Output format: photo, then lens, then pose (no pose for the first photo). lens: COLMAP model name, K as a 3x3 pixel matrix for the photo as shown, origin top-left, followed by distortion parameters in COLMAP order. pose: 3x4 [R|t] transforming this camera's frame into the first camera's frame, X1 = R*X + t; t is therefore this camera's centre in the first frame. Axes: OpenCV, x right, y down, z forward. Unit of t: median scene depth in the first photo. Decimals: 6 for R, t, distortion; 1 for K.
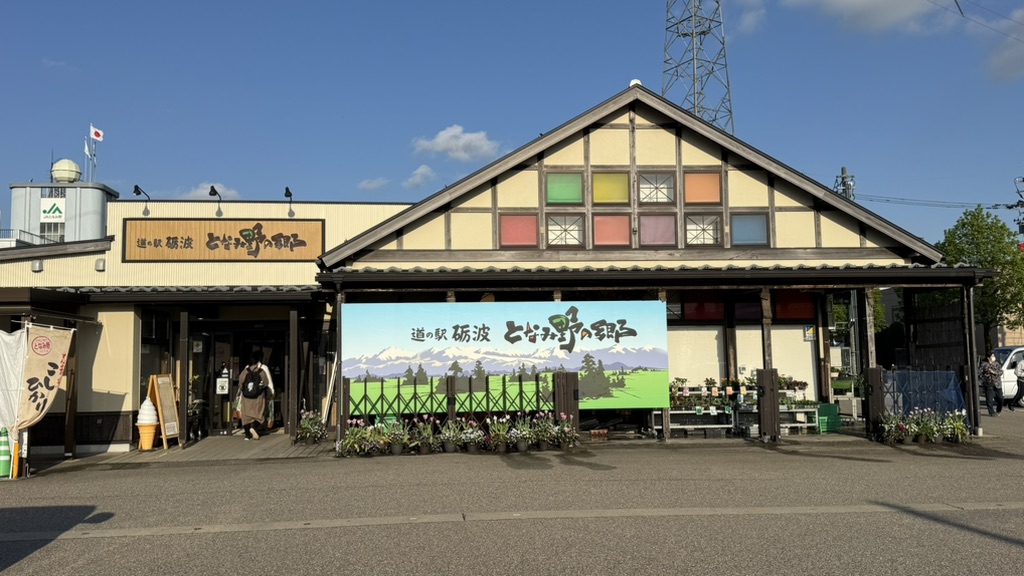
lens RADIAL K [[822.9, 0, 509.3], [0, 822.9, 283.5], [0, 0, 1]] dist [0.085604, -0.017227]
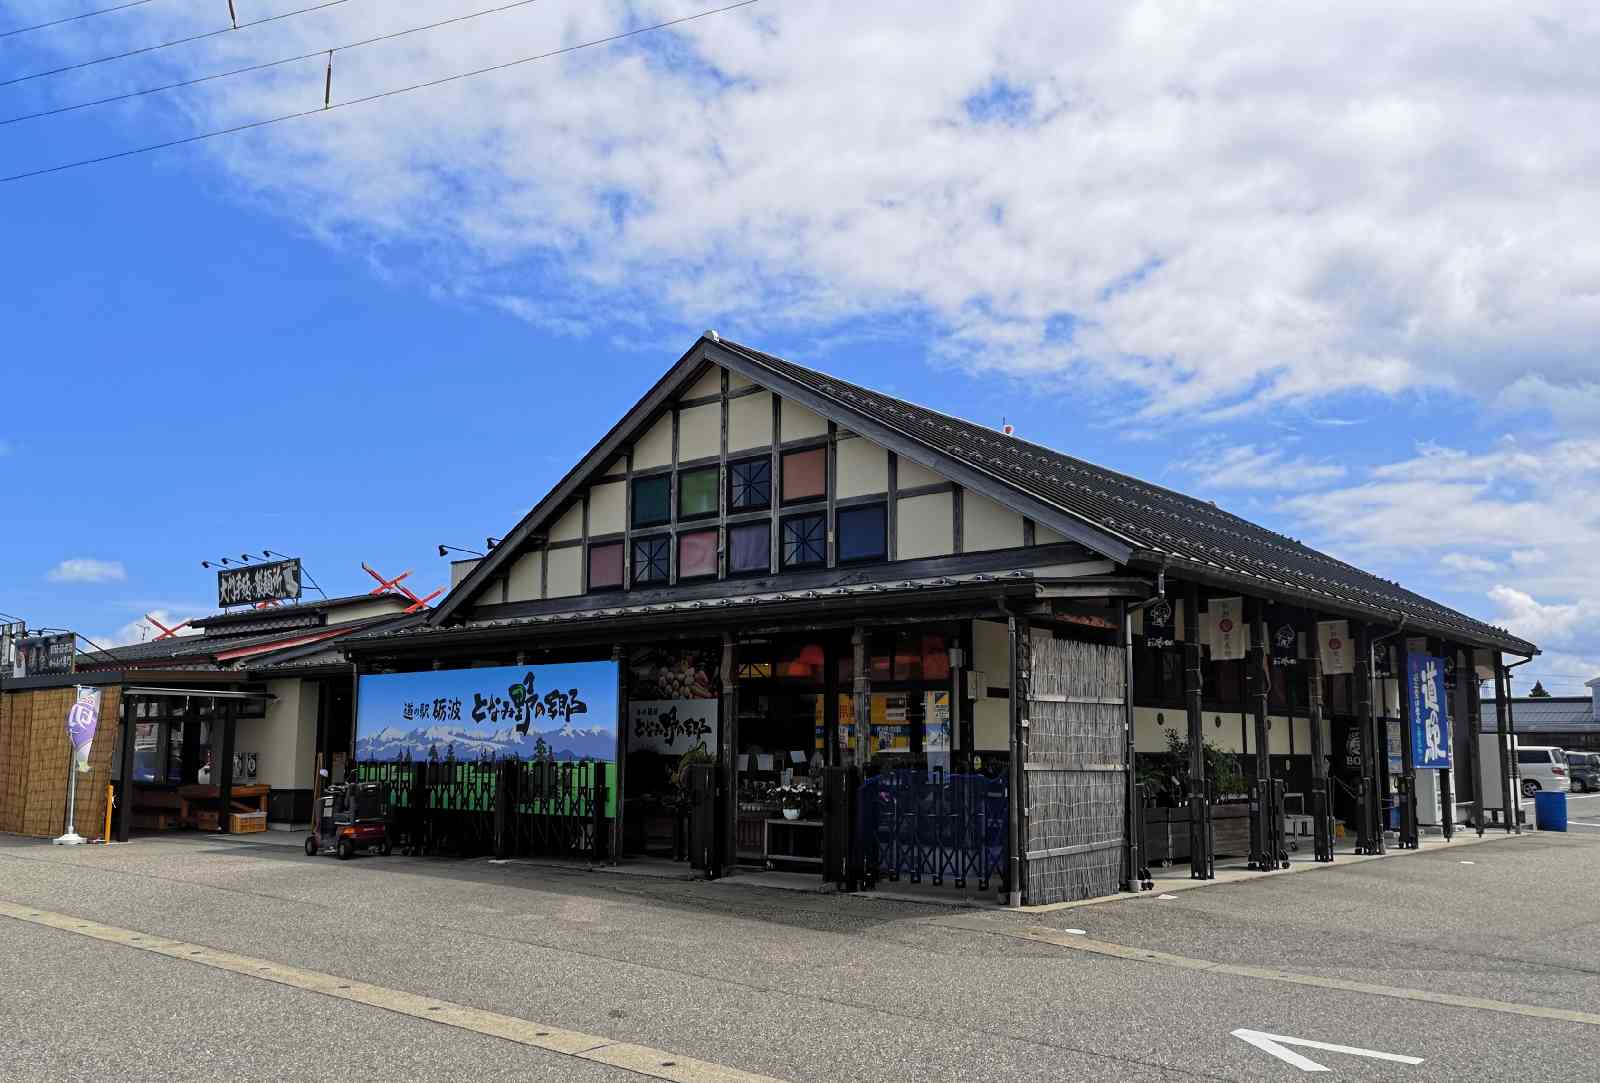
lens RADIAL K [[1335.8, 0, 806.7], [0, 1335.8, 546.3], [0, 0, 1]] dist [0.021439, 0.001882]
pose [[0.696211, -0.088365, -0.712378, 0.981446], [0.047322, 0.995885, -0.077283, 0.017698], [0.716276, 0.020094, 0.697528, 0.303667]]
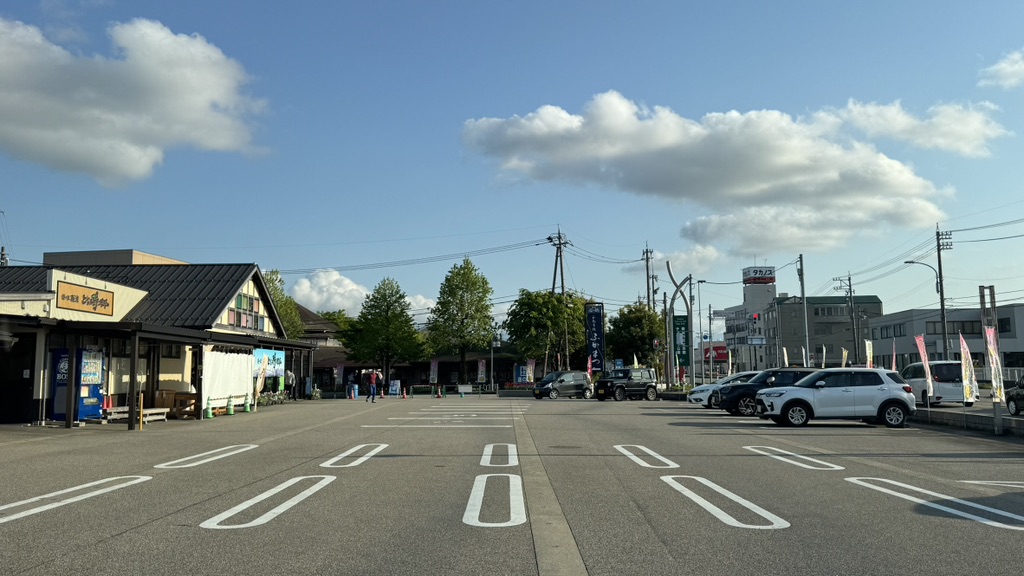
lens RADIAL K [[822.9, 0, 509.3], [0, 822.9, 282.6], [0, 0, 1]] dist [0.085604, -0.017227]
pose [[0.083781, 0.125755, 0.988517, -2.313984], [-0.079185, 0.989708, -0.119195, 0.058379], [-0.993333, -0.068290, 0.092877, -0.011445]]
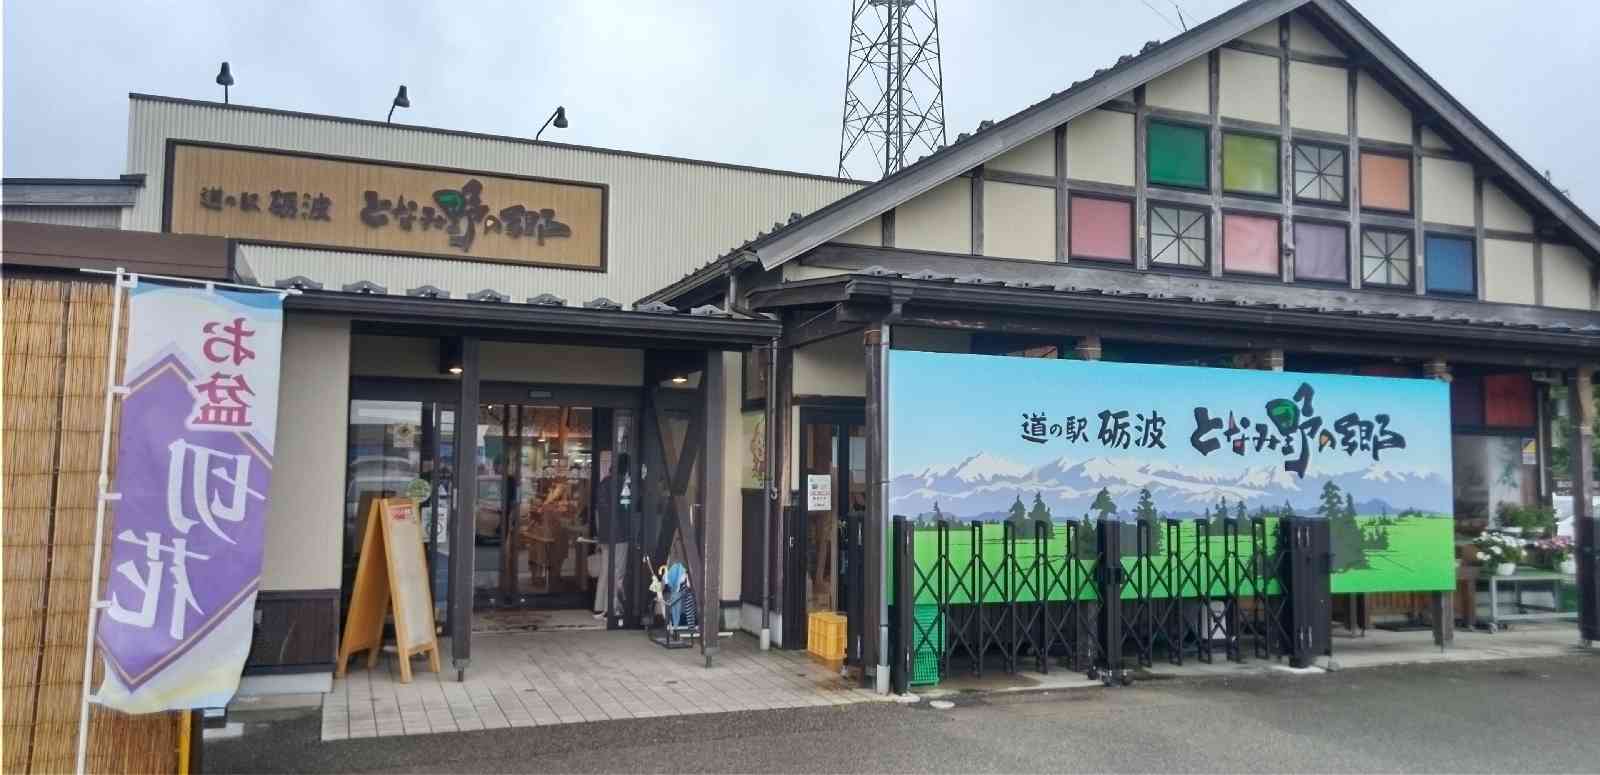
lens RADIAL K [[1181.6, 0, 794.6], [0, 1181.6, 383.7], [0, 0, 1]] dist [0.020183, -0.001938]
pose [[0.961743, 0.050425, 0.269273, -0.358175], [-0.052666, 0.998612, 0.001099, 0.038348], [-0.268844, -0.015238, 0.963063, 0.357045]]
